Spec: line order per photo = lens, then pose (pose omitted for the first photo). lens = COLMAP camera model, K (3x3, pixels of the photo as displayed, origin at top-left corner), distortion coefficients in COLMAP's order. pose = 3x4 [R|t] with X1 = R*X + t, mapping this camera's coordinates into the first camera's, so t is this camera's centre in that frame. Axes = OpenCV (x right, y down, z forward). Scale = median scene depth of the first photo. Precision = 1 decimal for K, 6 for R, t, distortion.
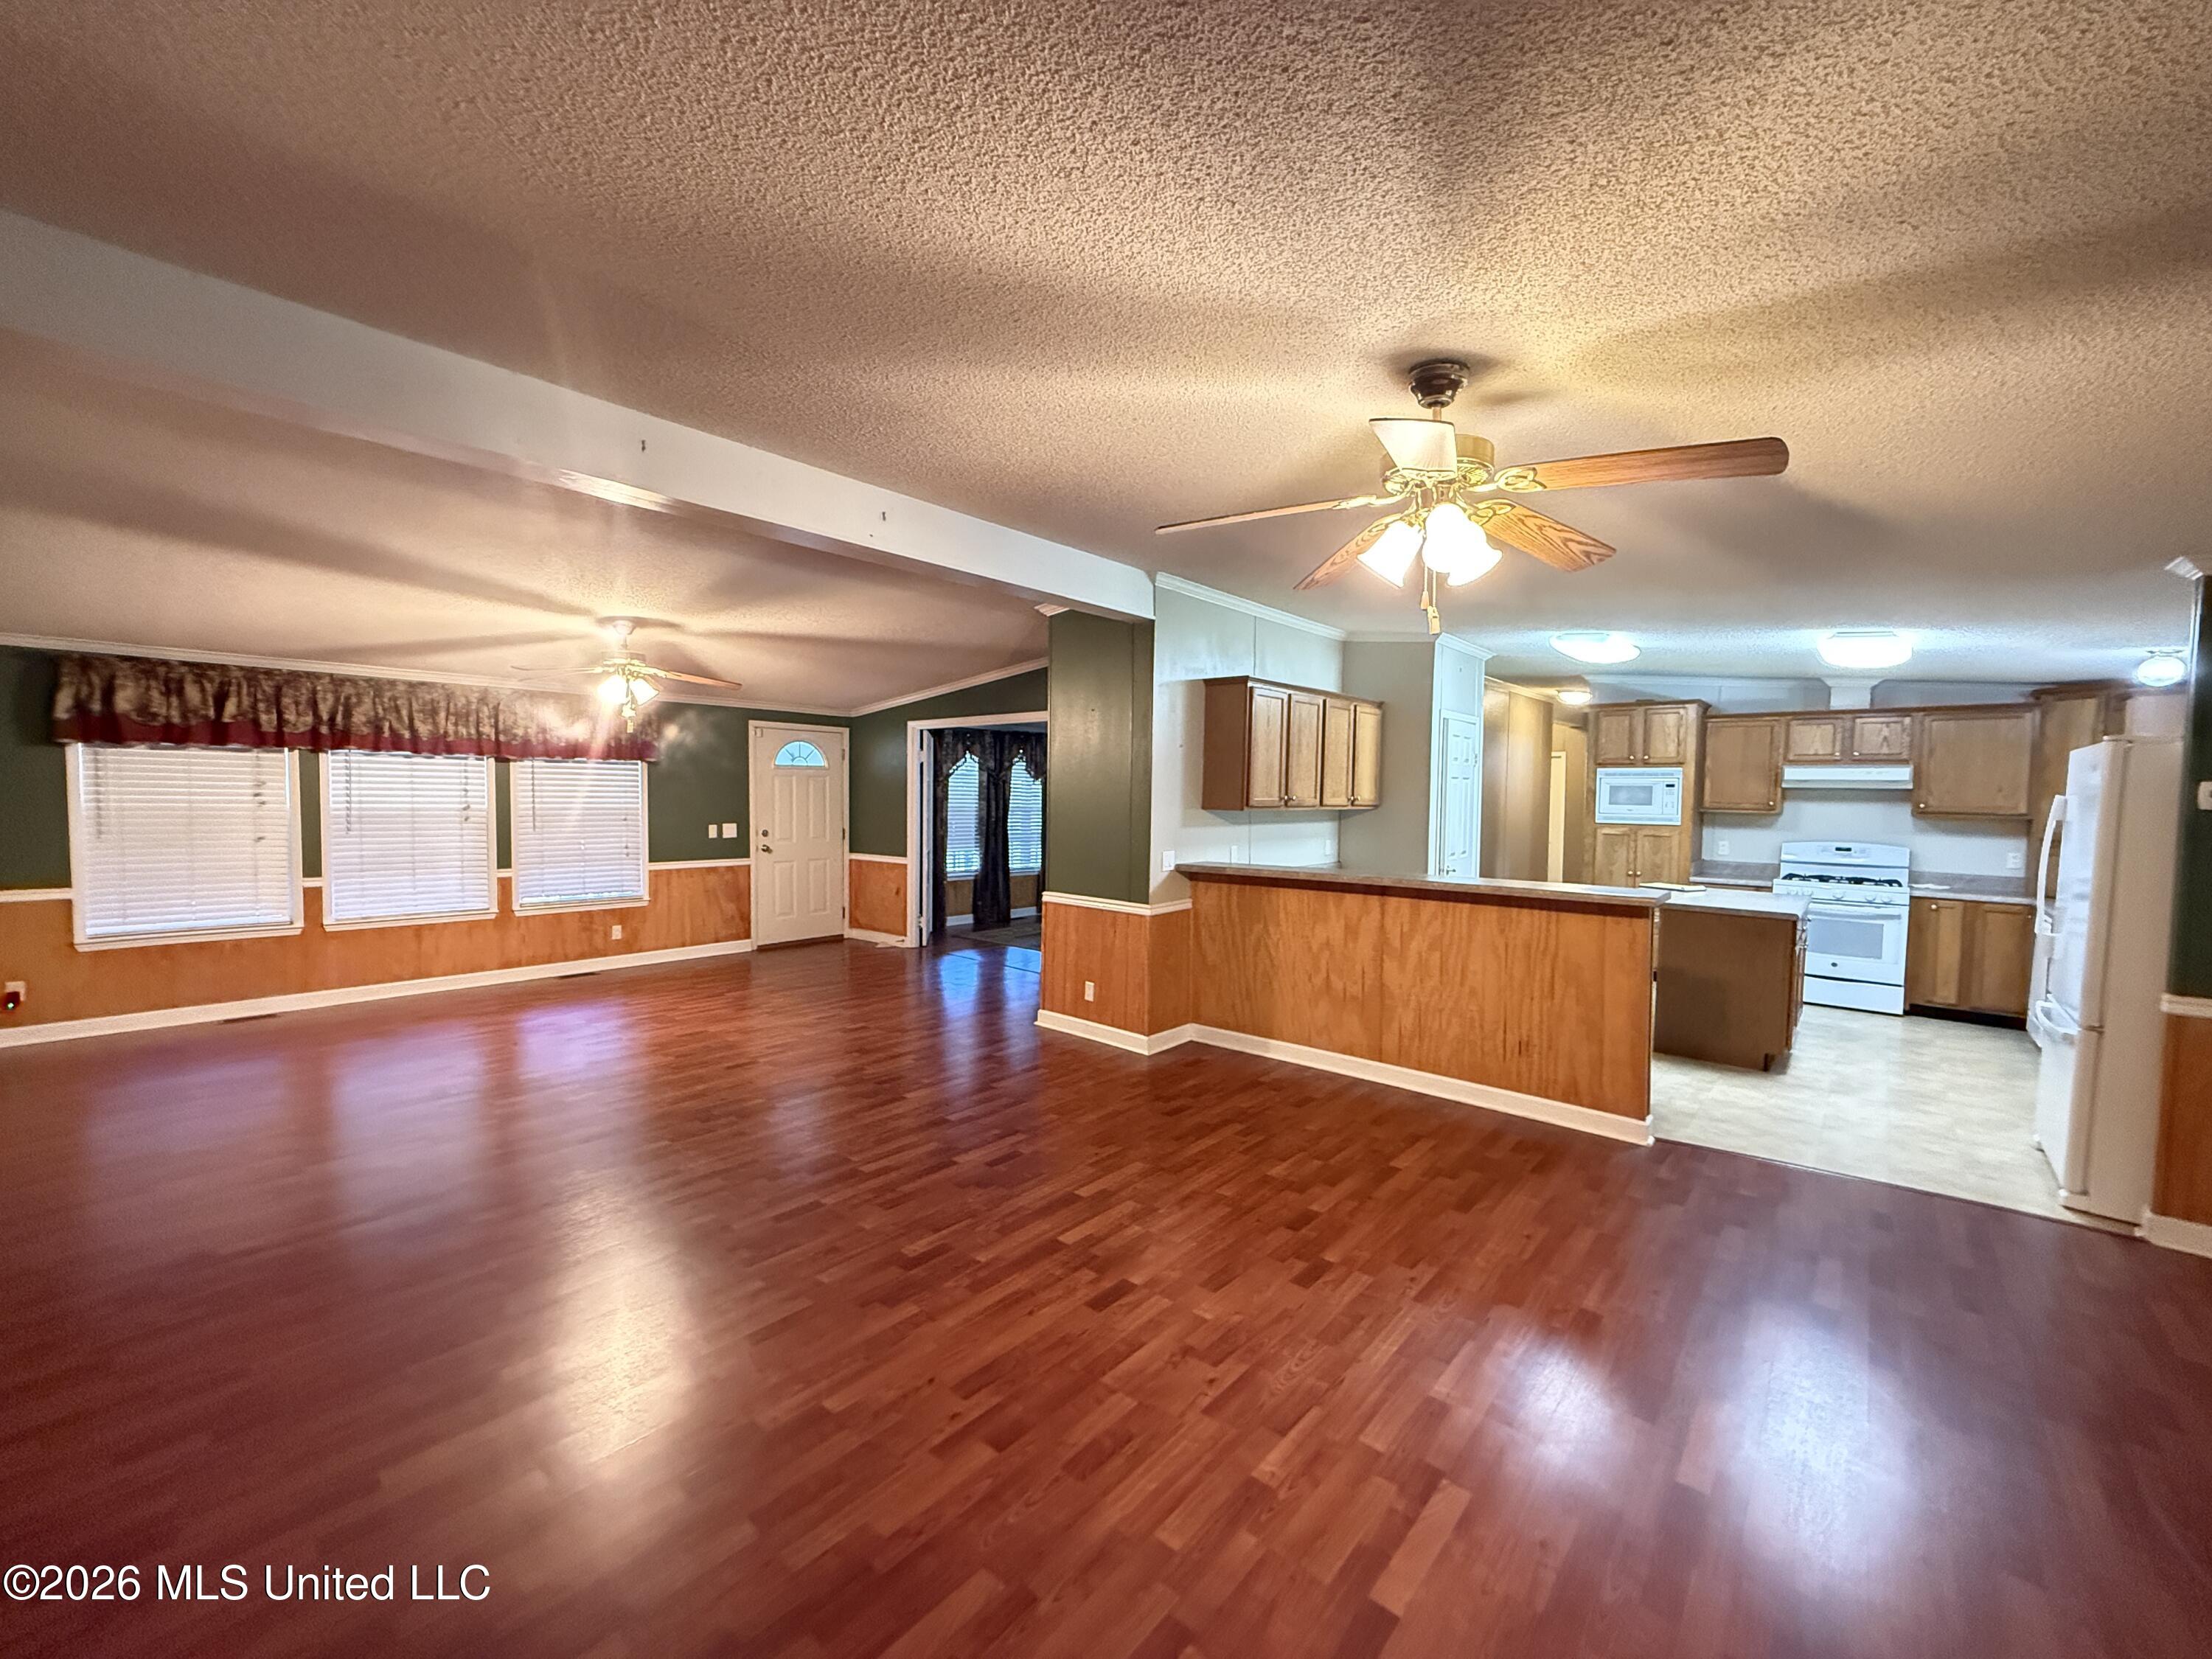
lens RADIAL K [[879.7, 0, 1101.4], [0, 879.7, 830.6], [0, 0, 1]] dist [-0.001000, -0.000007]
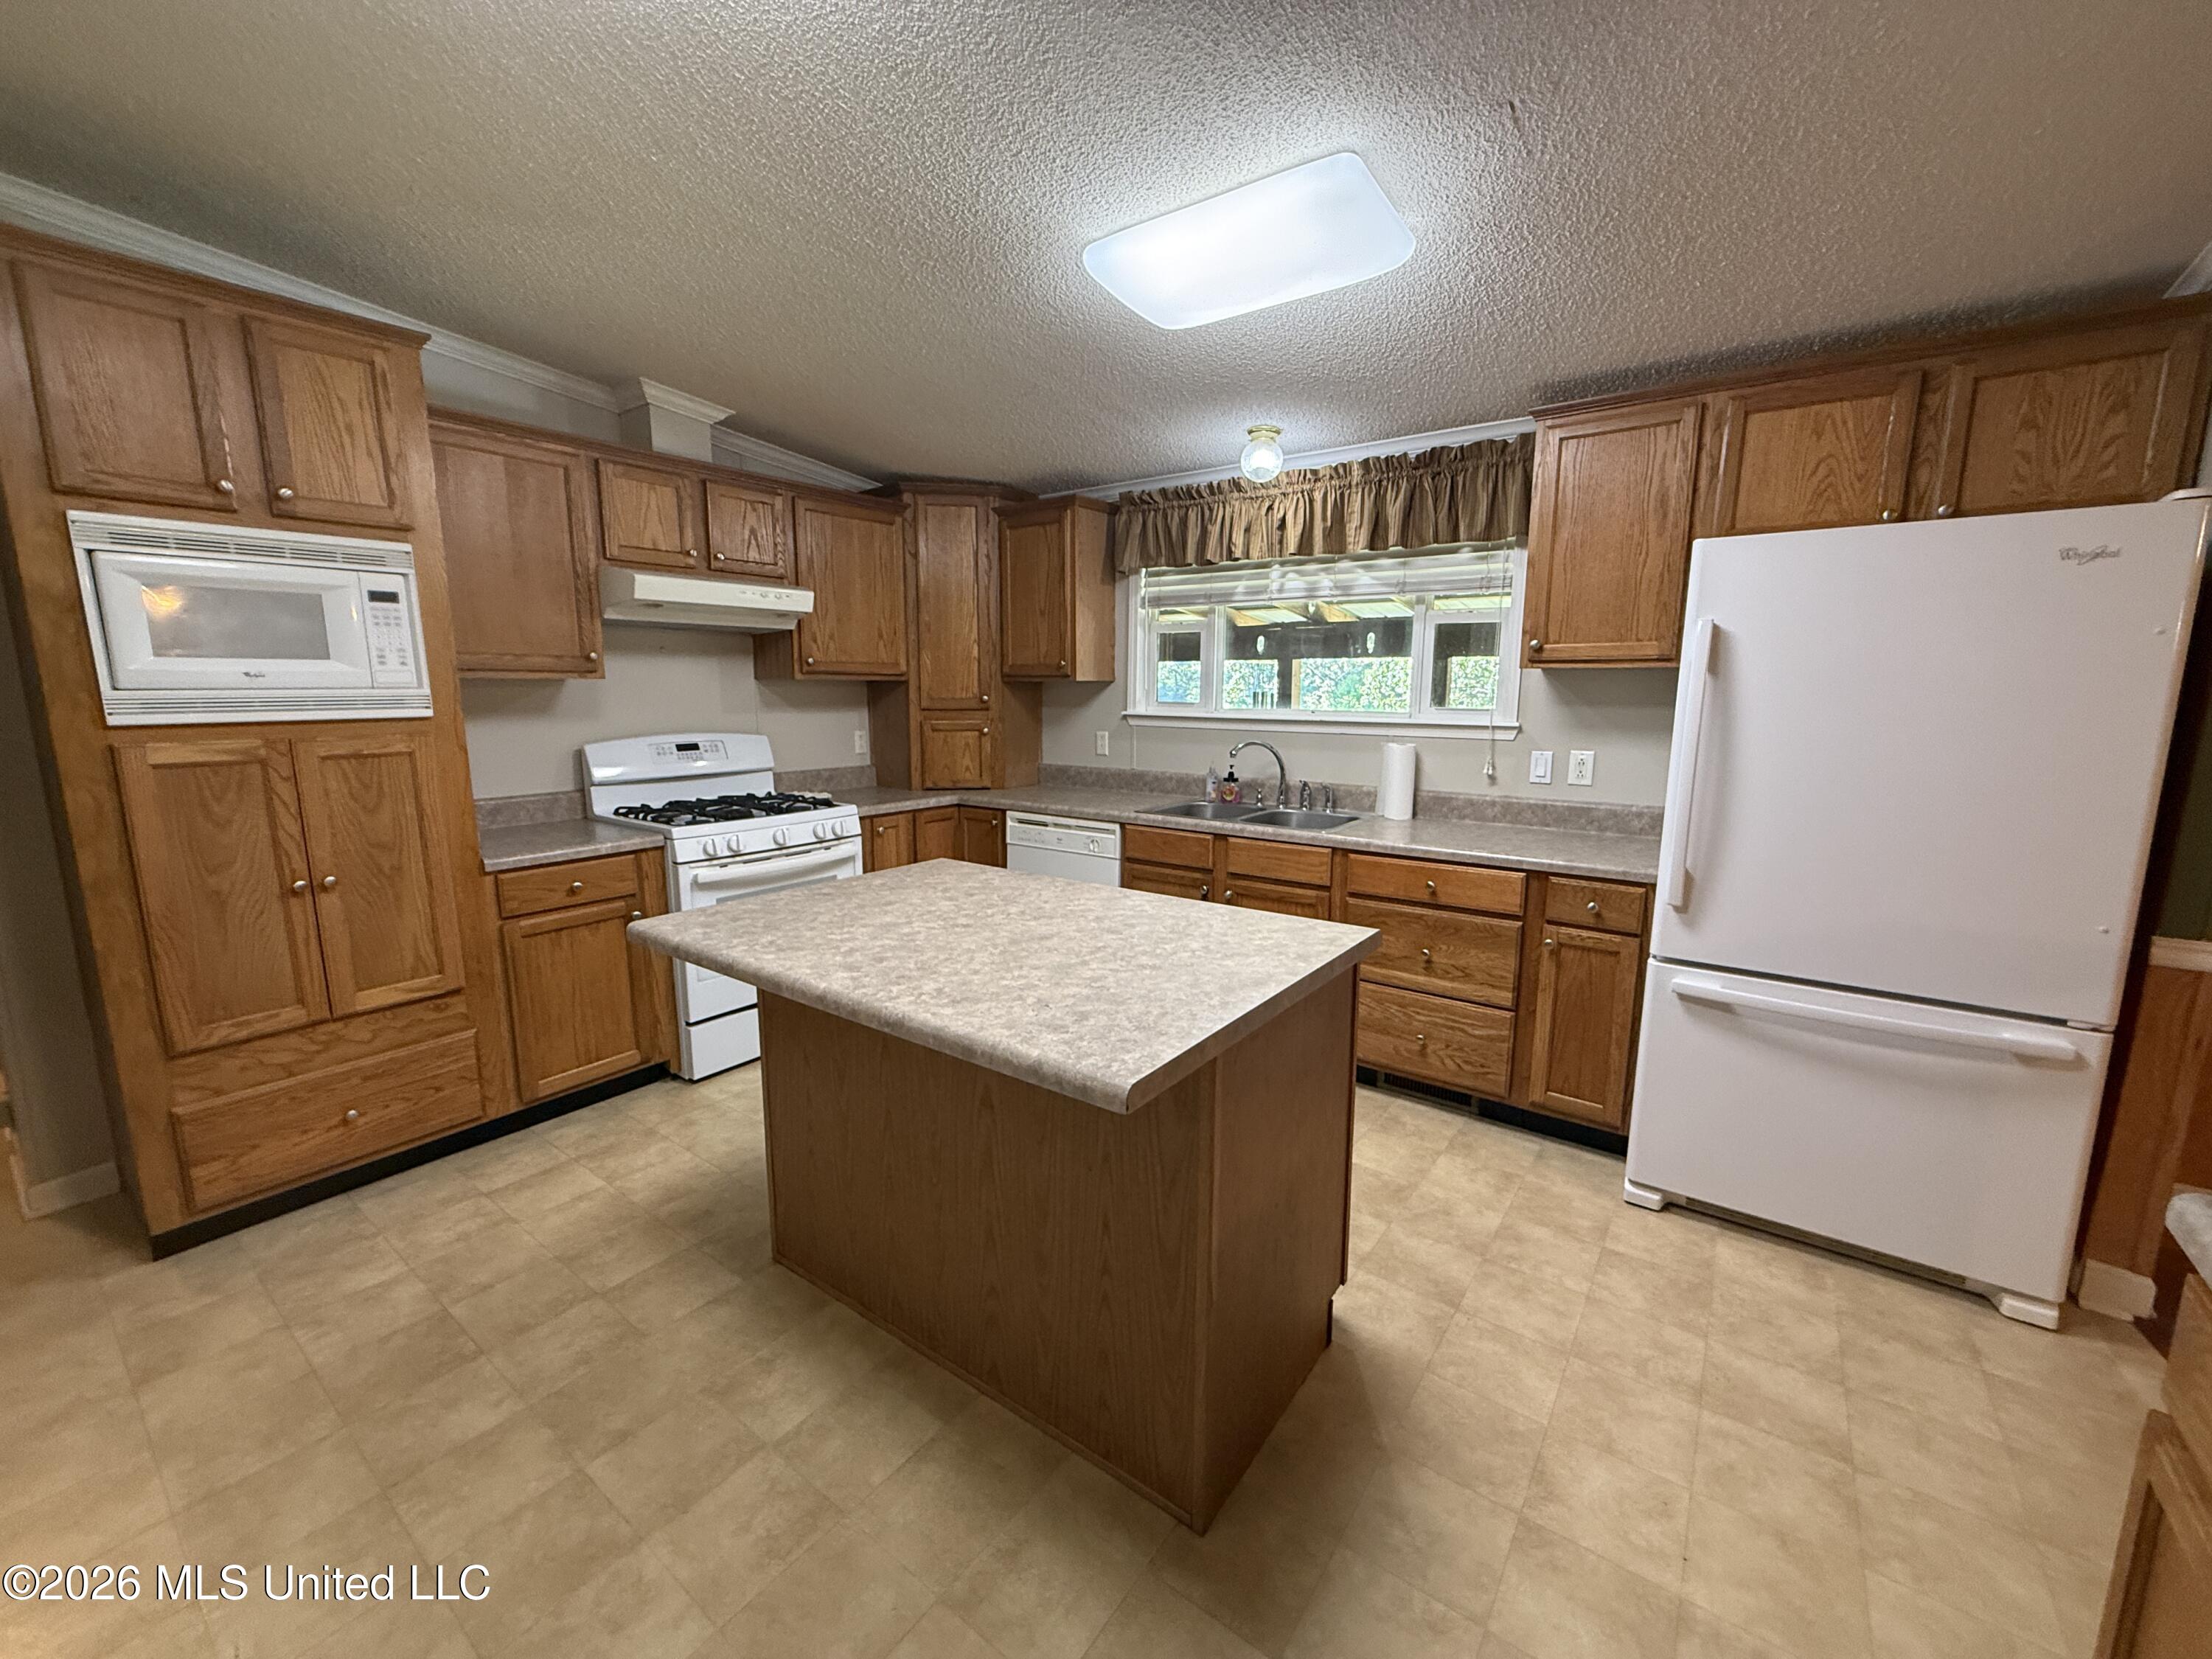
lens RADIAL K [[879.7, 0, 1101.4], [0, 879.7, 830.6], [0, 0, 1]] dist [-0.001000, -0.000007]
pose [[-0.082589, -0.177968, 0.980564, 0.285446], [0.040245, 0.982528, 0.181714, -0.013876], [-0.995771, 0.054471, -0.073984, 0.746303]]
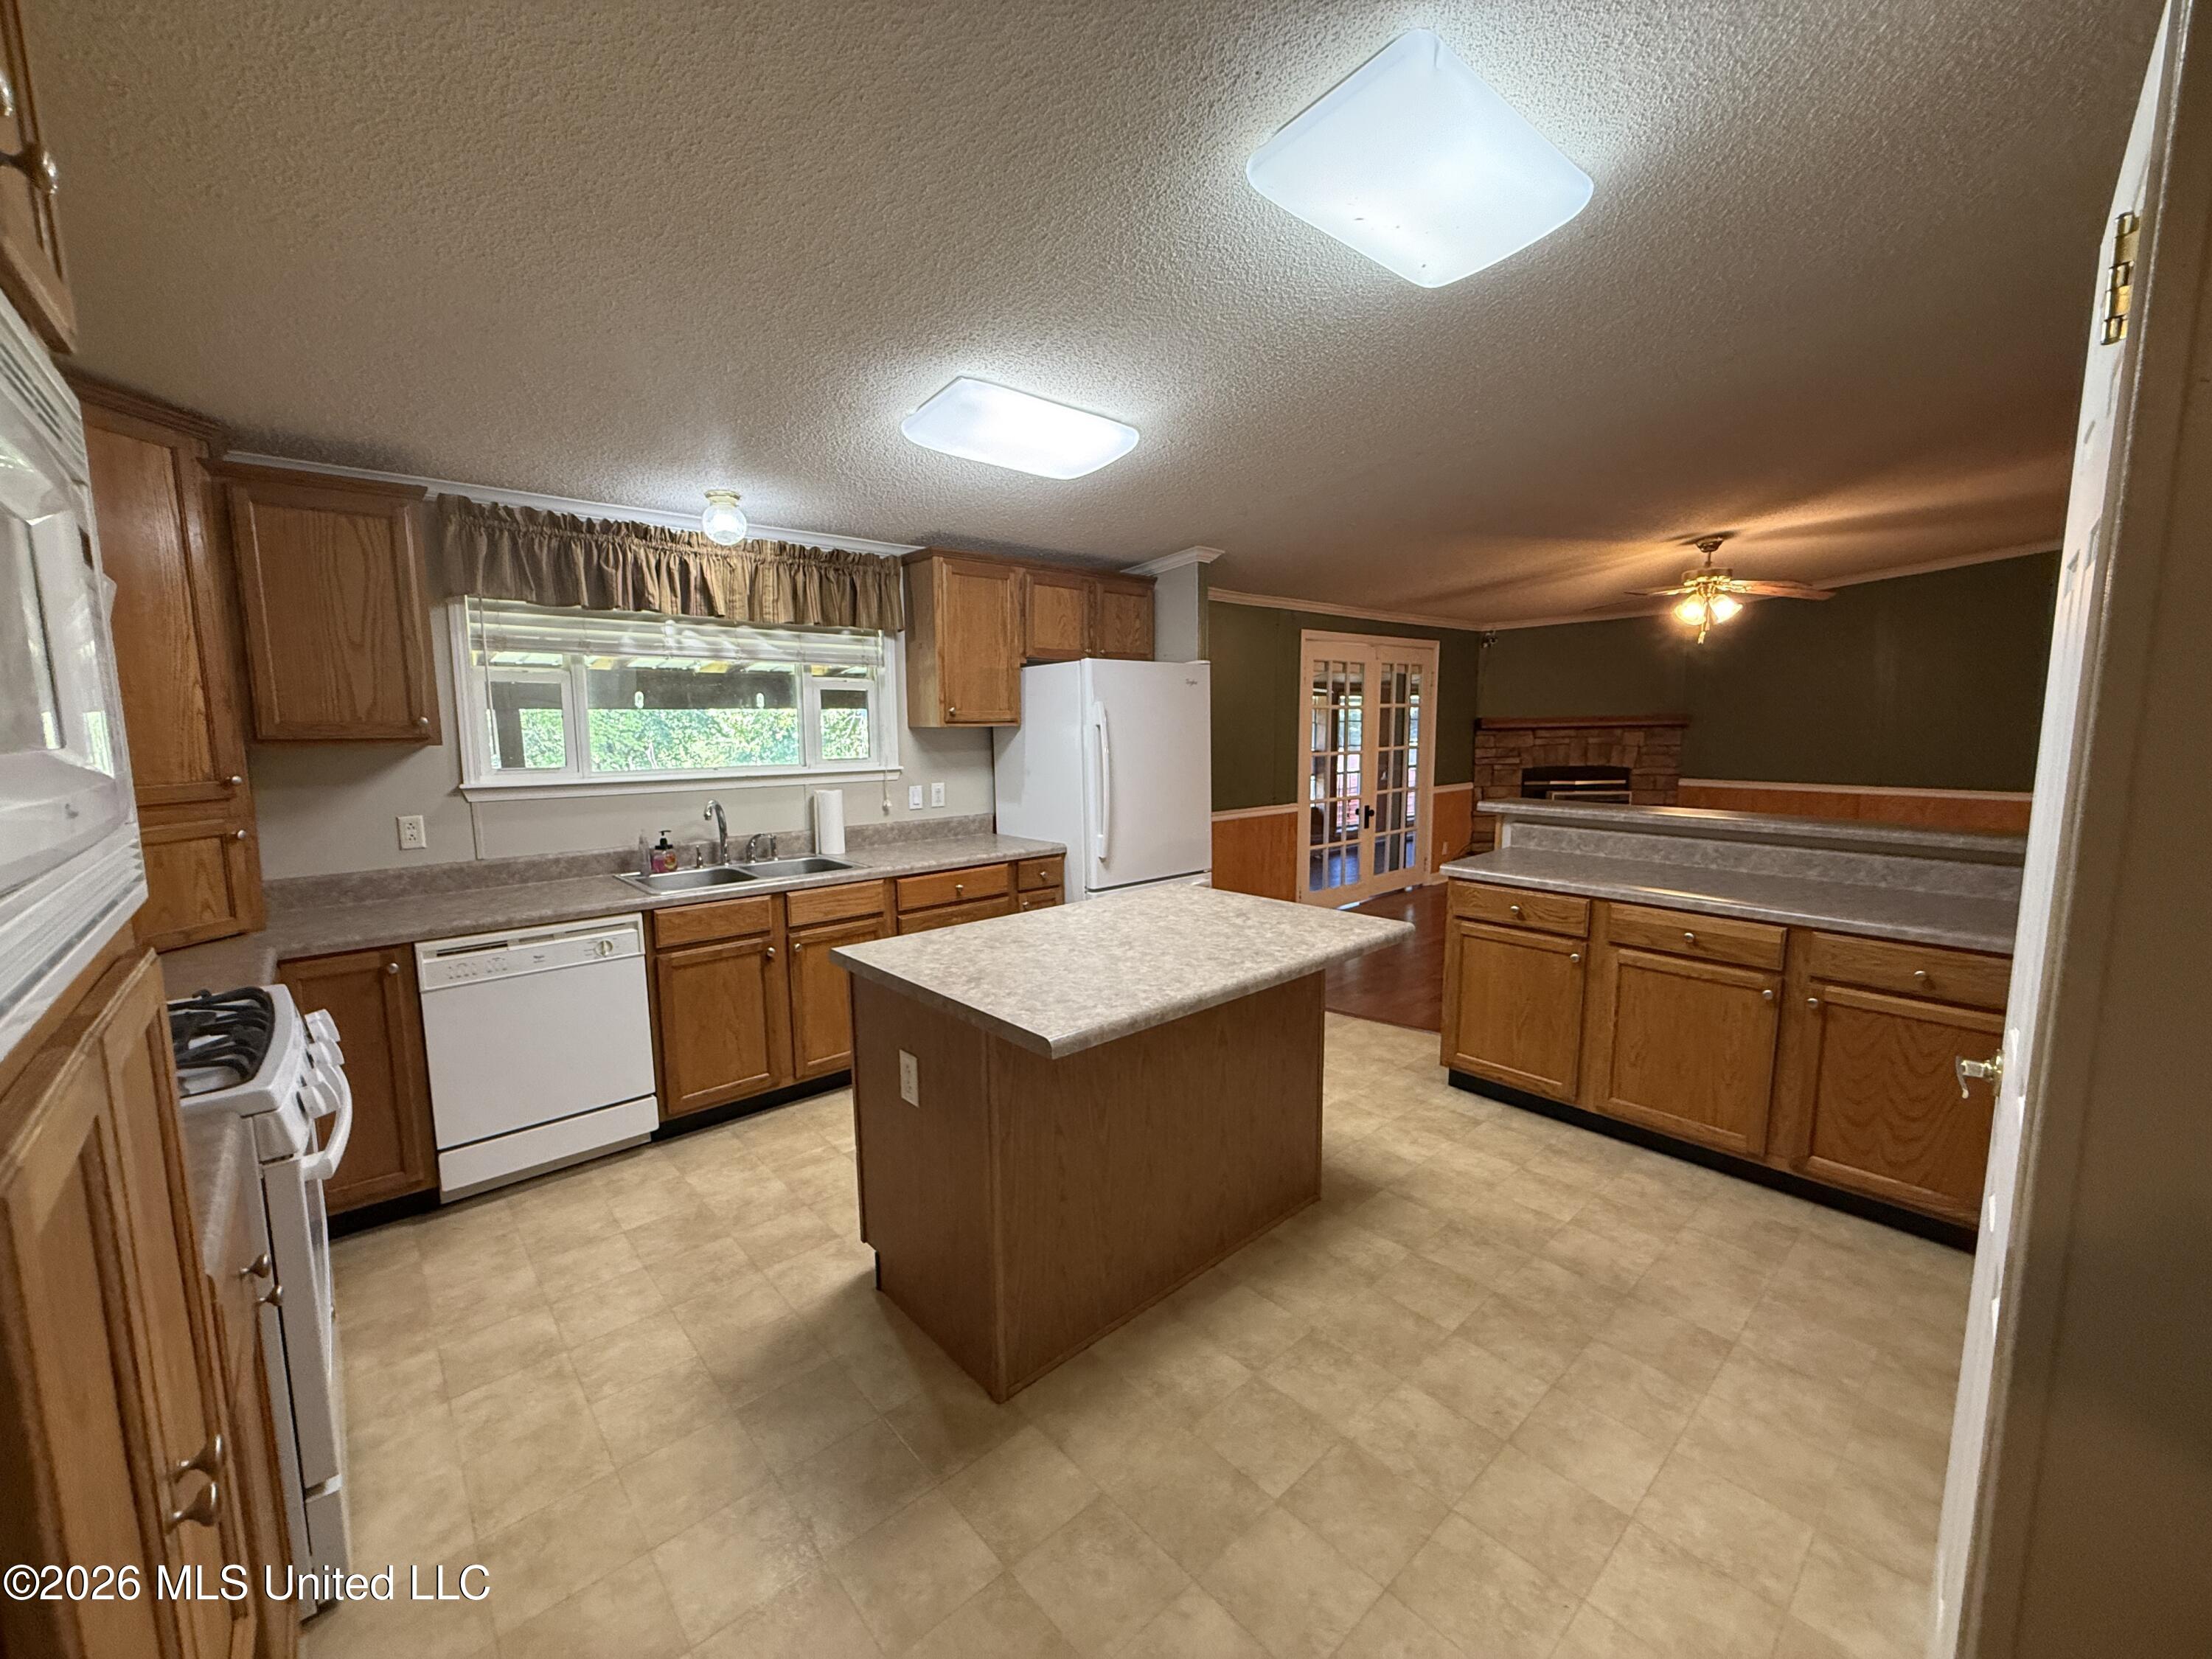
lens RADIAL K [[879.7, 0, 1101.4], [0, 879.7, 830.6], [0, 0, 1]] dist [-0.001000, -0.000007]
pose [[-0.992832, -0.019393, 0.117931, 0.468321], [0.000589, 0.985942, 0.167089, -0.031056], [-0.119513, 0.165961, -0.978863, 1.016311]]
